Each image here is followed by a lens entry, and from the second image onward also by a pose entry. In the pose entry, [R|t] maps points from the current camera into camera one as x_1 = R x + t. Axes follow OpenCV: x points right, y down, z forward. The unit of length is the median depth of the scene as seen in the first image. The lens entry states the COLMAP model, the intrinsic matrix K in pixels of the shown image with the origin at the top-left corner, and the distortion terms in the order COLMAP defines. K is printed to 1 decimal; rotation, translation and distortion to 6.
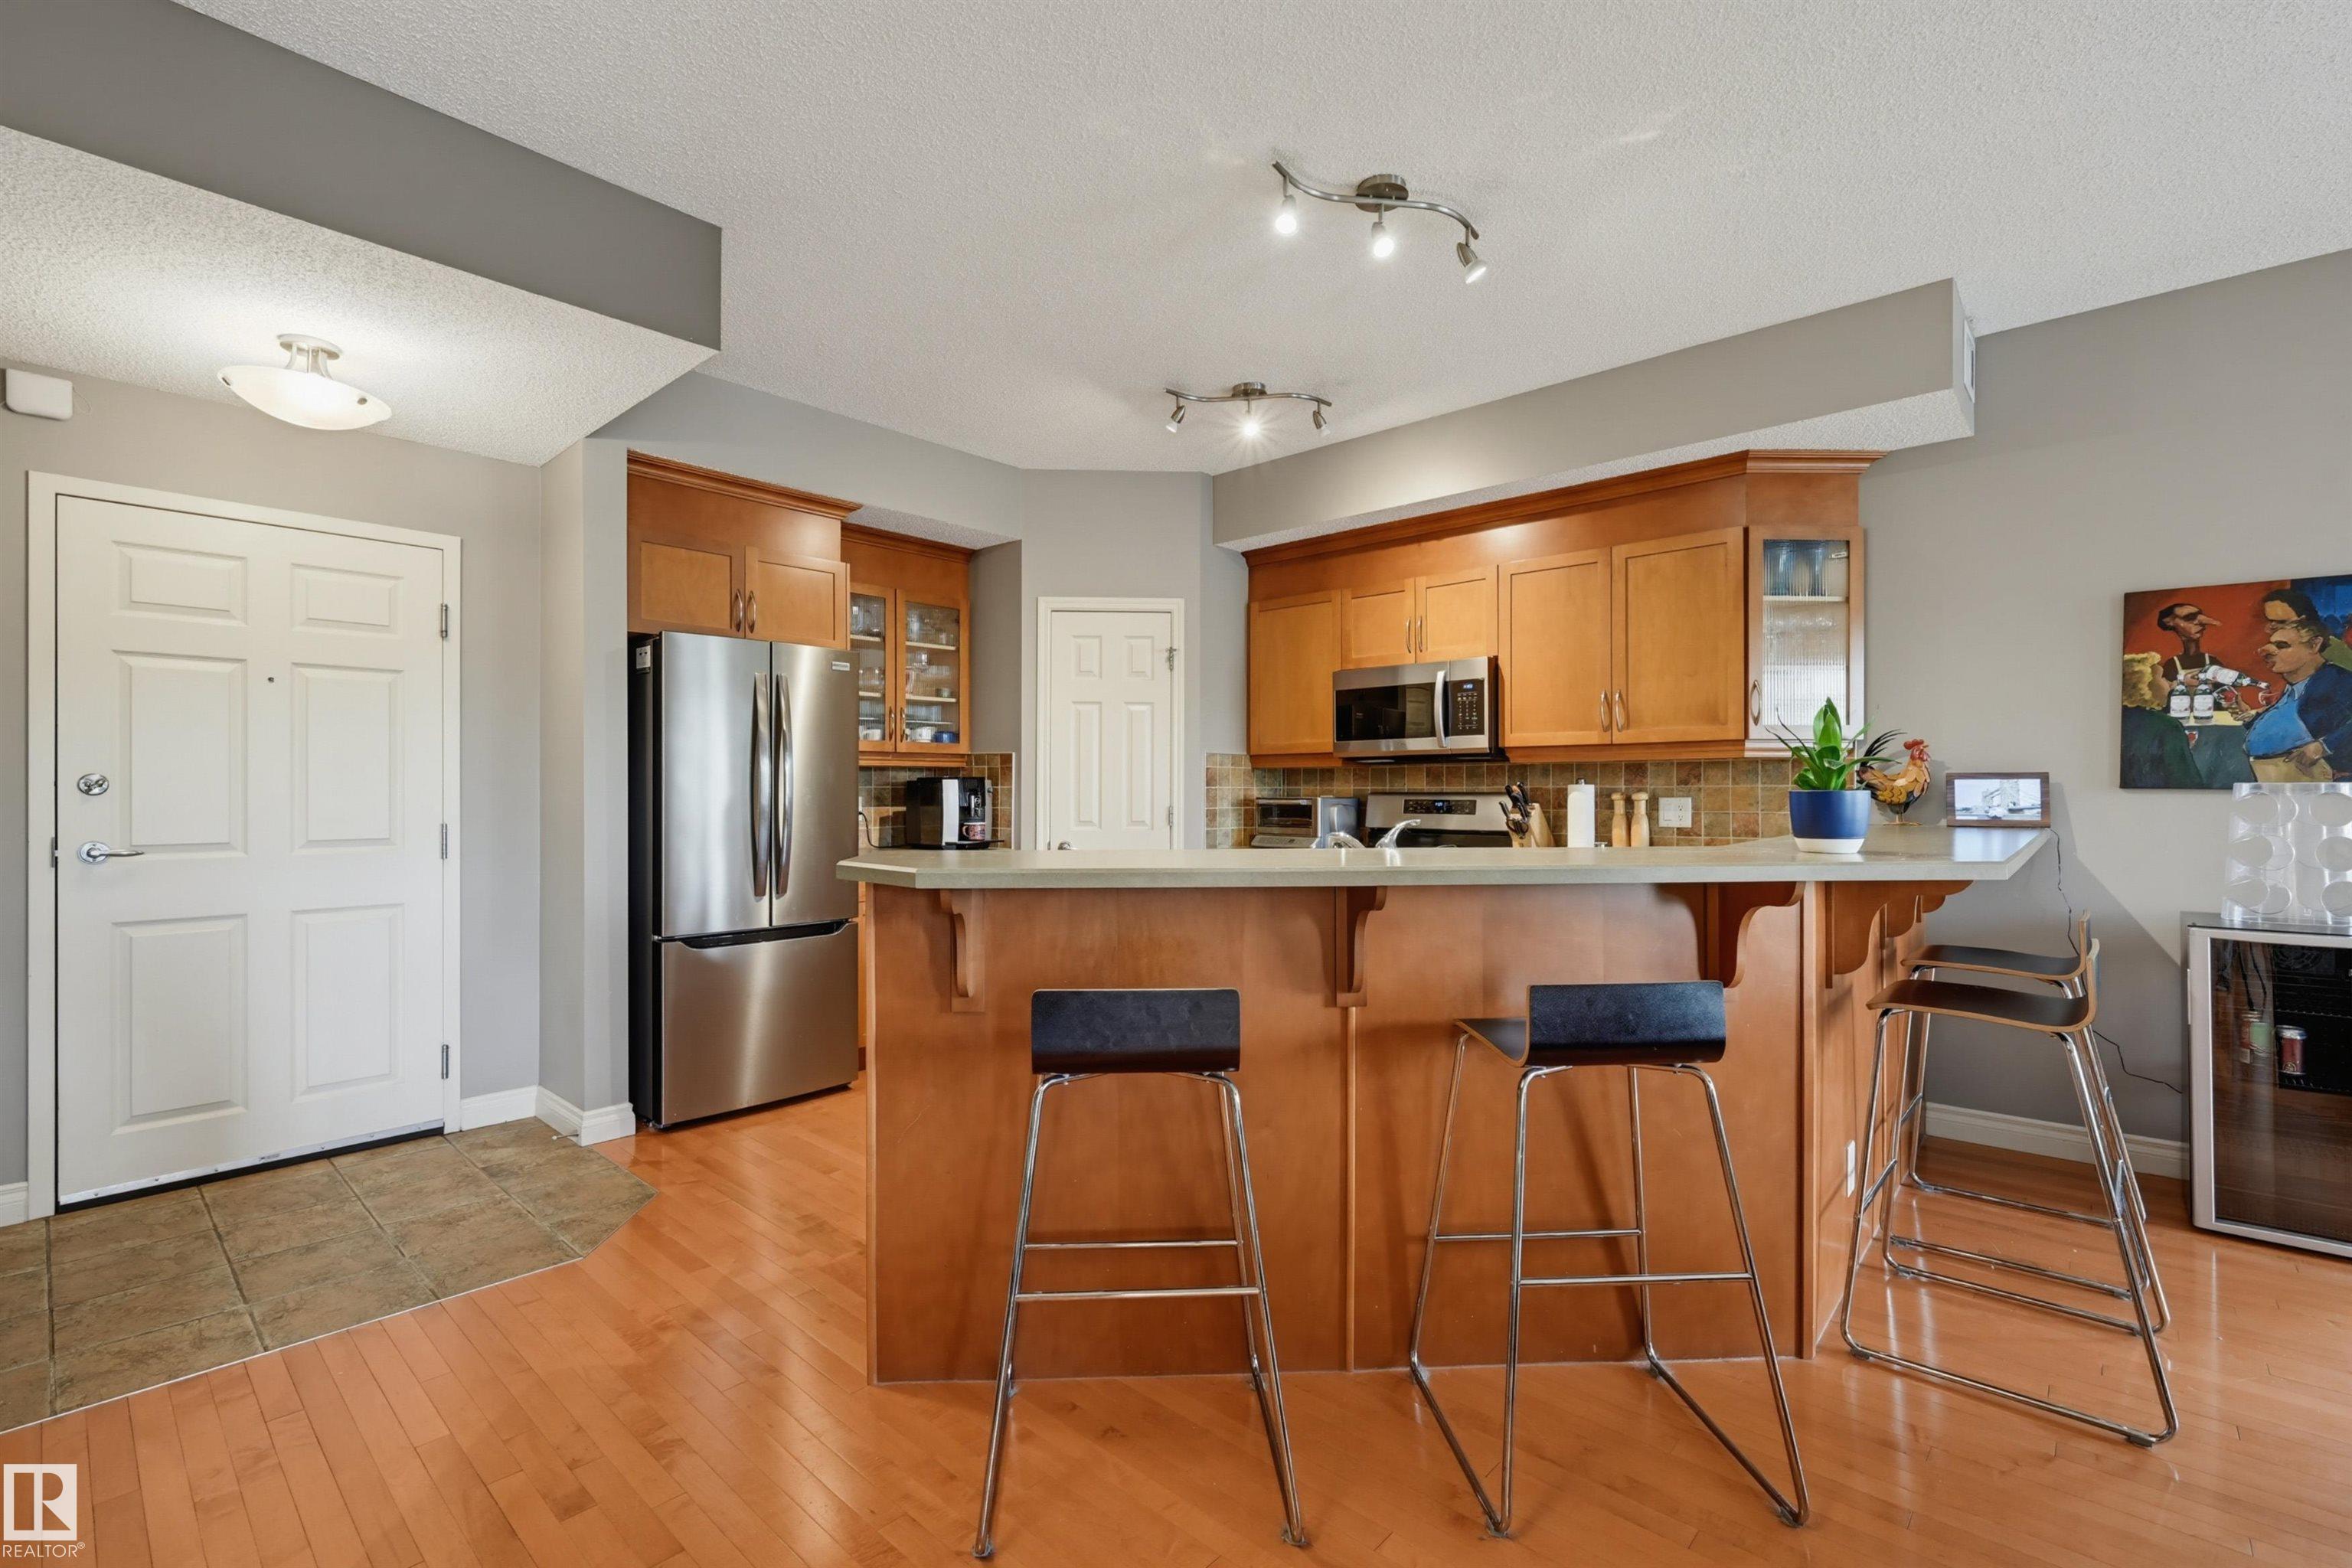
lens RADIAL K [[1042.7, 0, 1167.9], [0, 1042.7, 788.9], [0, 0, 1]] dist [0.002672, -0.000237]
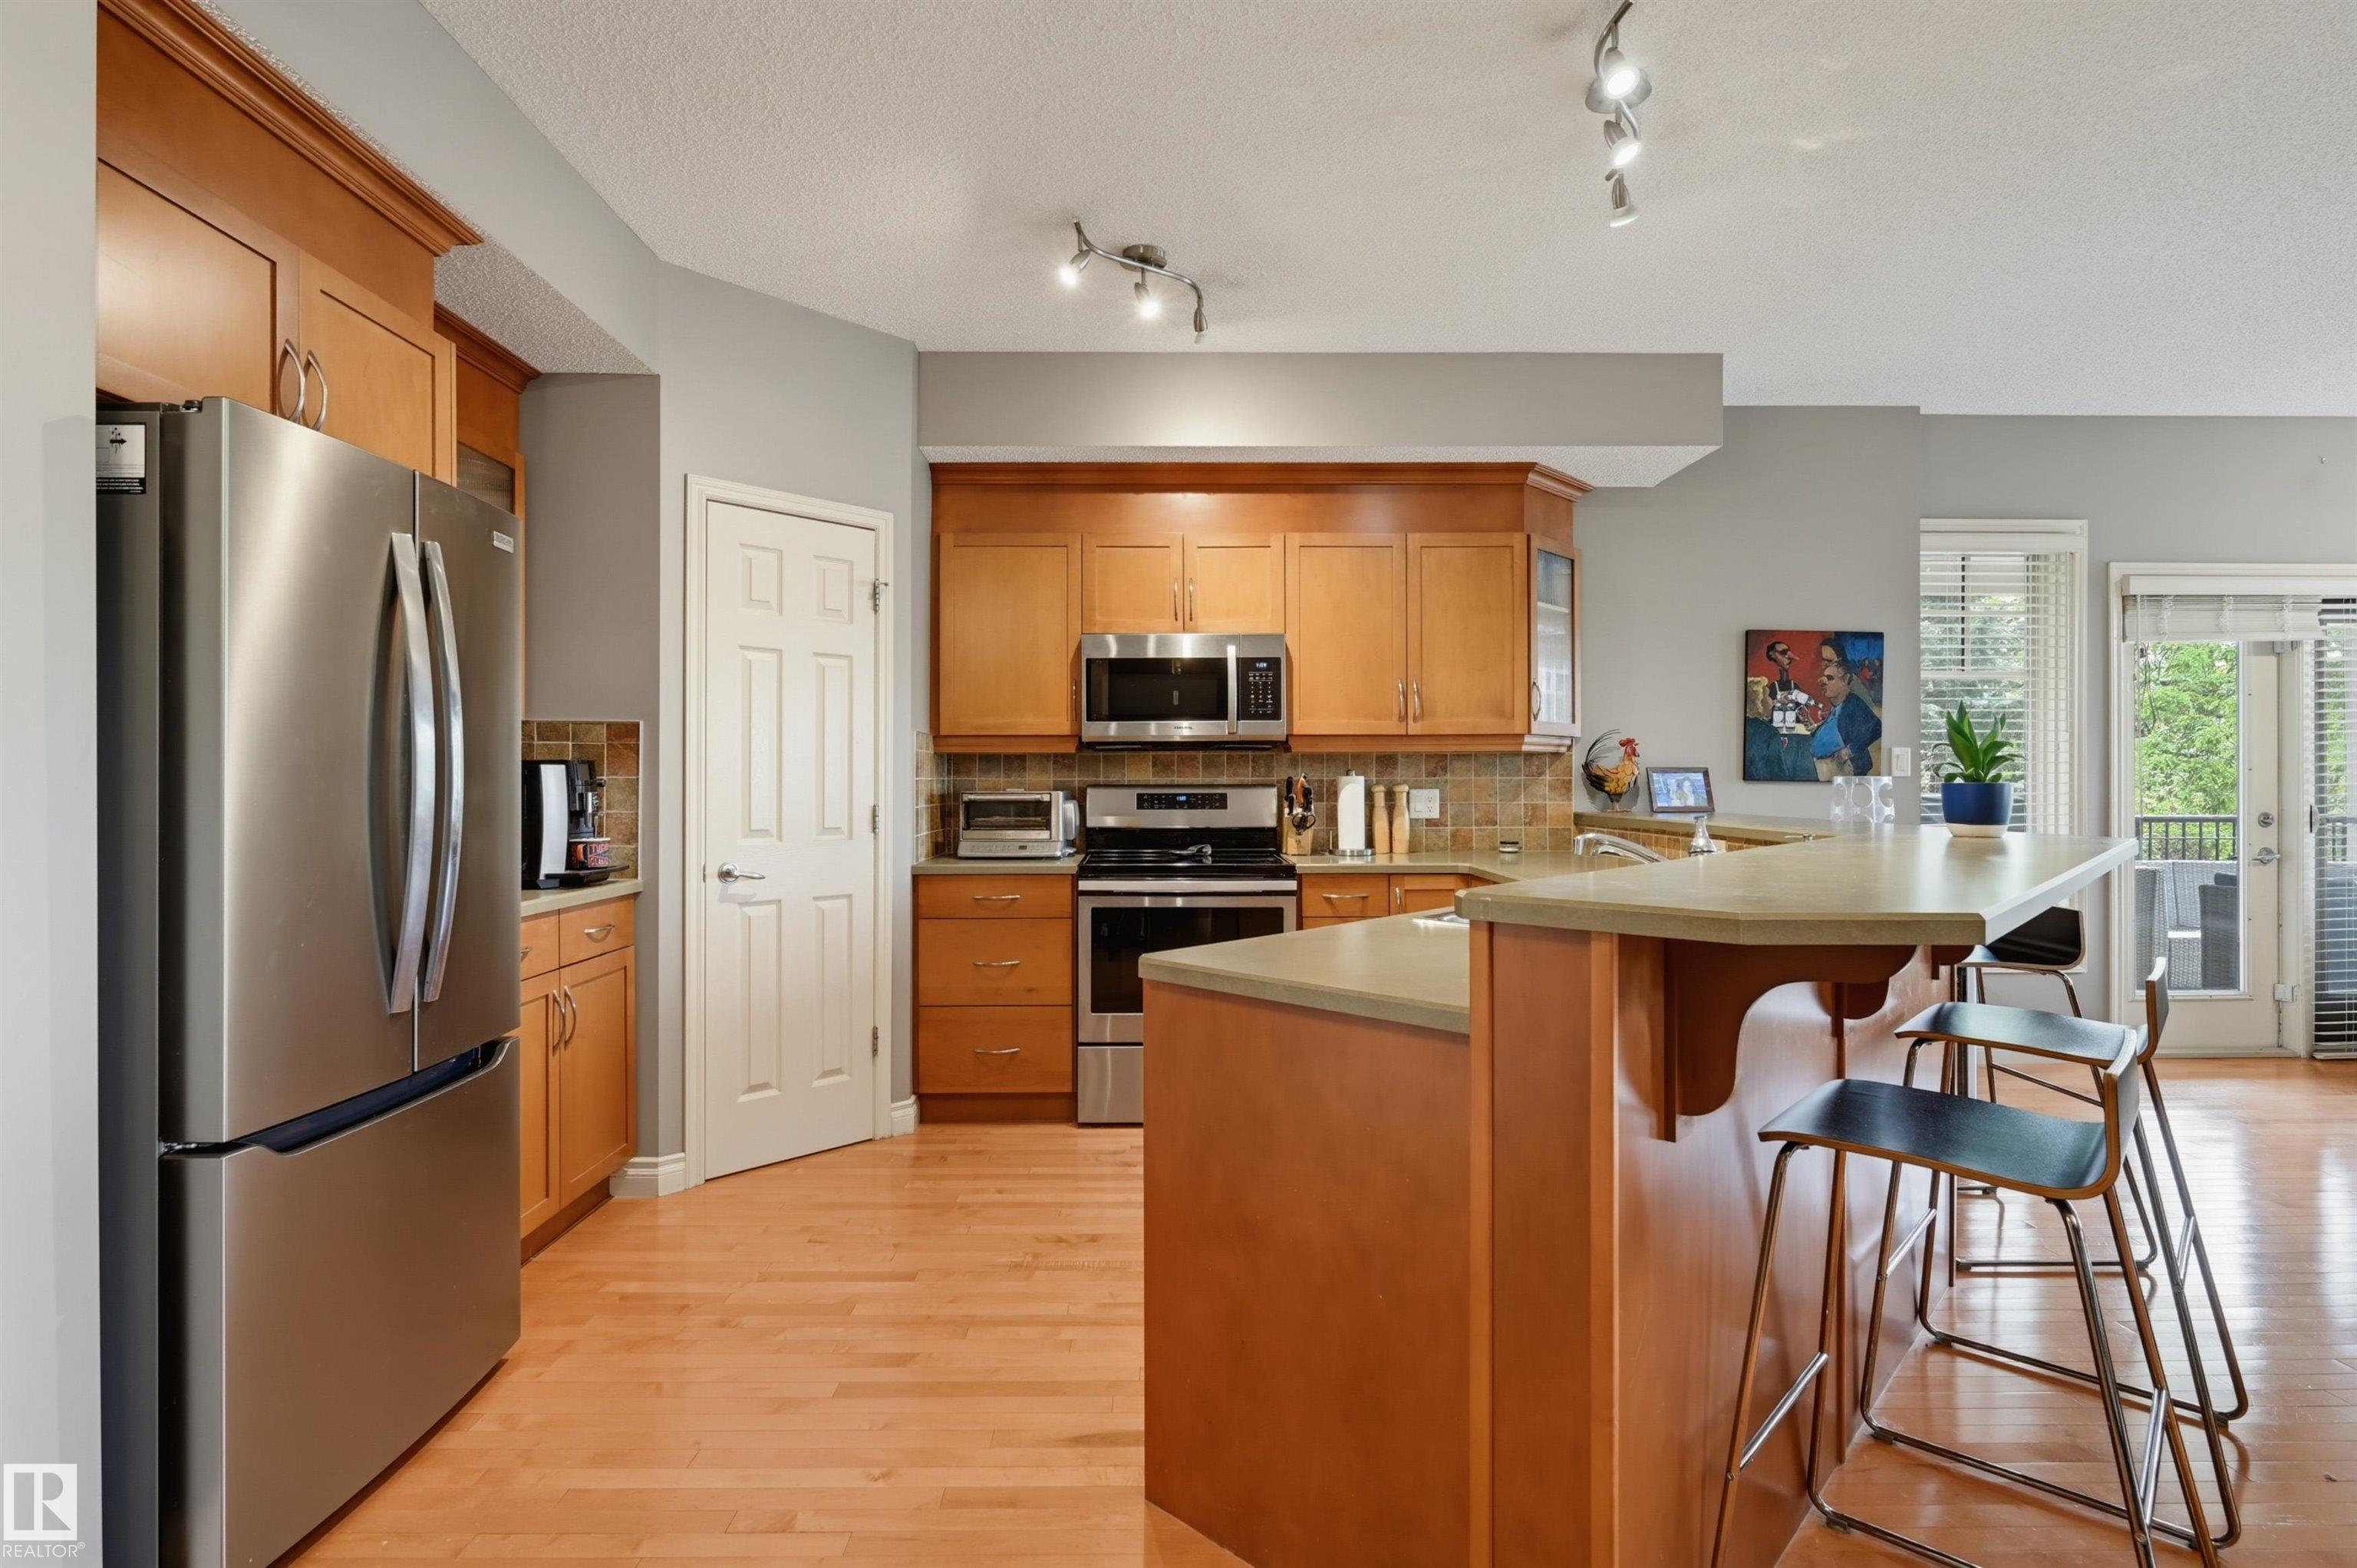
lens RADIAL K [[1136.2, 0, 1171.2], [0, 1136.2, 782.5], [0, 0, 1]] dist [0.000620, -0.002291]
pose [[0.728286, -0.001269, 0.685272, -0.510418], [-0.000120, 0.999998, 0.001979, -0.000299], [-0.685273, -0.001523, 0.728285, 0.411149]]
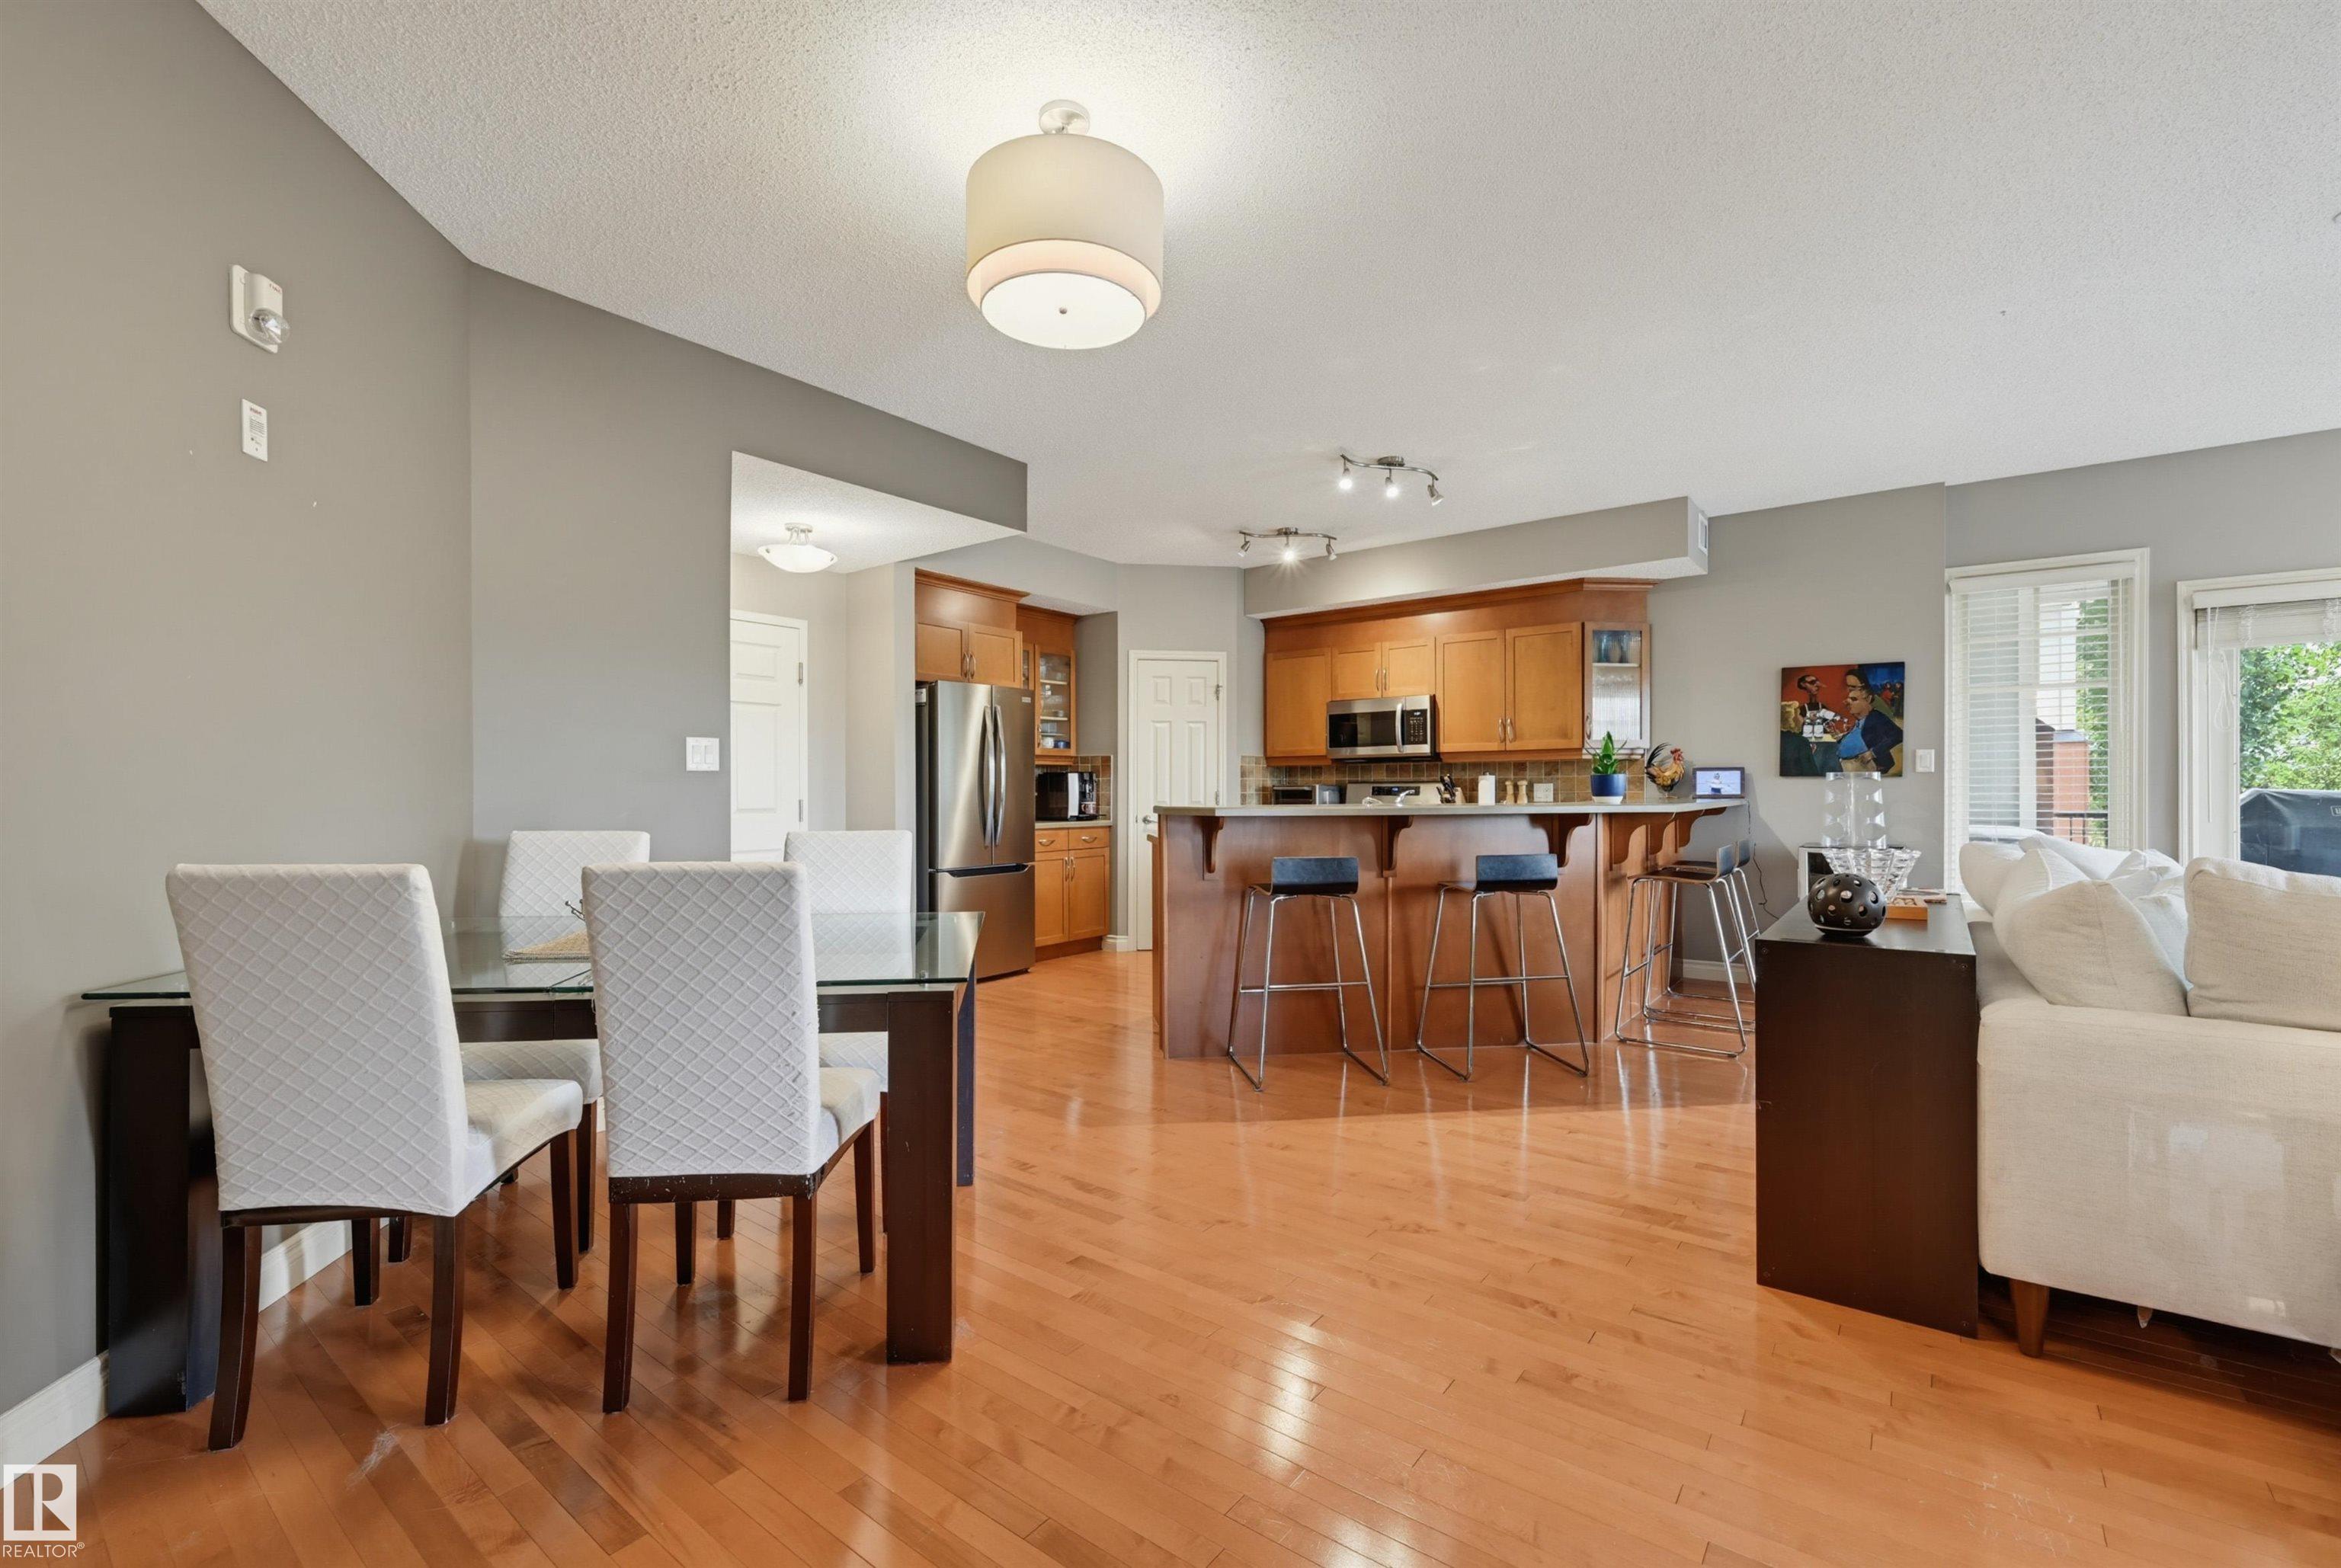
lens RADIAL K [[1003.6, 0, 1160.1], [0, 1003.6, 789.8], [0, 0, 1]] dist [-0.002739, 0.000654]
pose [[0.996925, -0.001687, 0.078345, -0.258566], [0.001582, 0.999998, 0.001407, 0.016875], [-0.078348, -0.001278, 0.996925, -0.571561]]
